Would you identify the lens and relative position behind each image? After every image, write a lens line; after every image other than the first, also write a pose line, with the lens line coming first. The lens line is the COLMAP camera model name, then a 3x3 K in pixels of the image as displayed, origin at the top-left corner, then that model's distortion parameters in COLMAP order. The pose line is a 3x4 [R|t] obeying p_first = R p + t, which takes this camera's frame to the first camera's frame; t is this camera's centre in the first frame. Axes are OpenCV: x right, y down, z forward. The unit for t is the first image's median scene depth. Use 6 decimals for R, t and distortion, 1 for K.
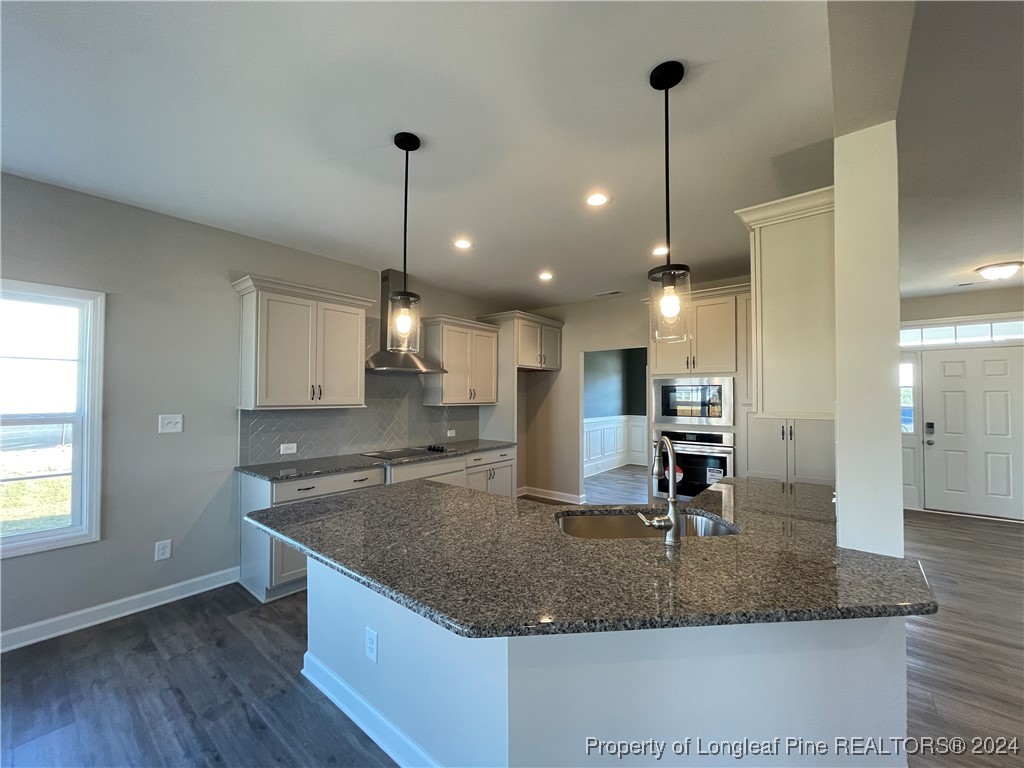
lens RADIAL K [[407.7, 0, 519.5], [0, 407.7, 388.3], [0, 0, 1]] dist [0.000077, -0.000152]
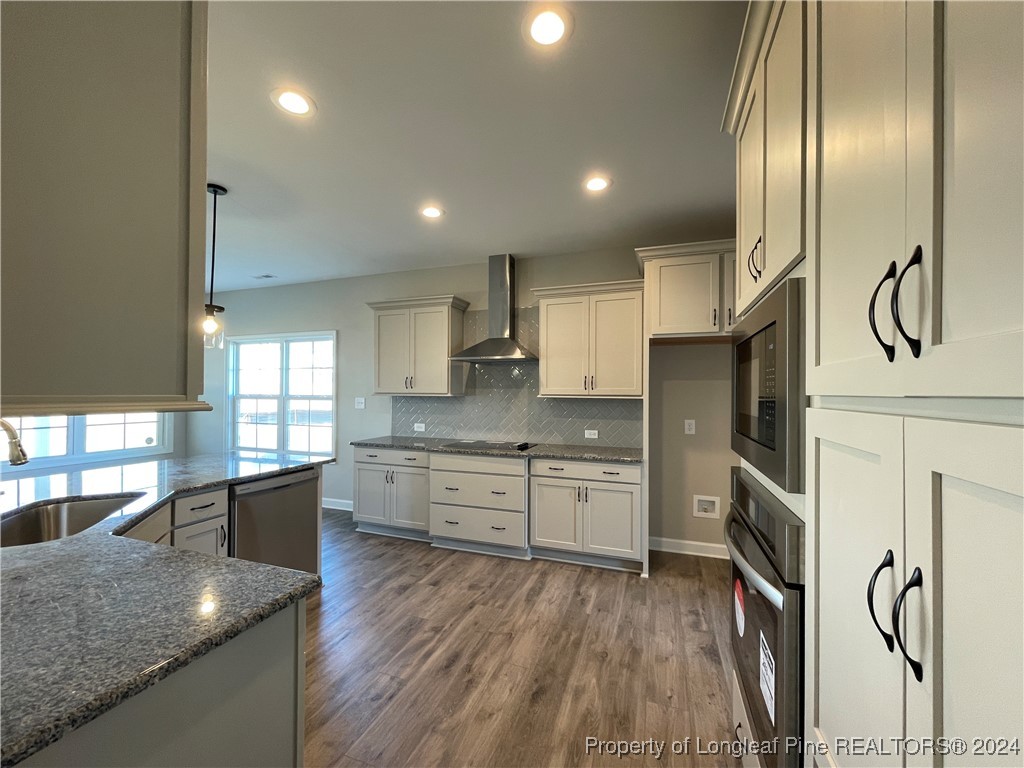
lens RADIAL K [[407.7, 0, 516.3], [0, 407.7, 386.1], [0, 0, 1]] dist [0.000077, -0.000152]
pose [[0.328249, -0.003597, -0.944584, 0.621392], [0.019838, 0.999798, 0.003087, 0.017185], [0.944383, -0.019752, 0.328254, 0.723888]]
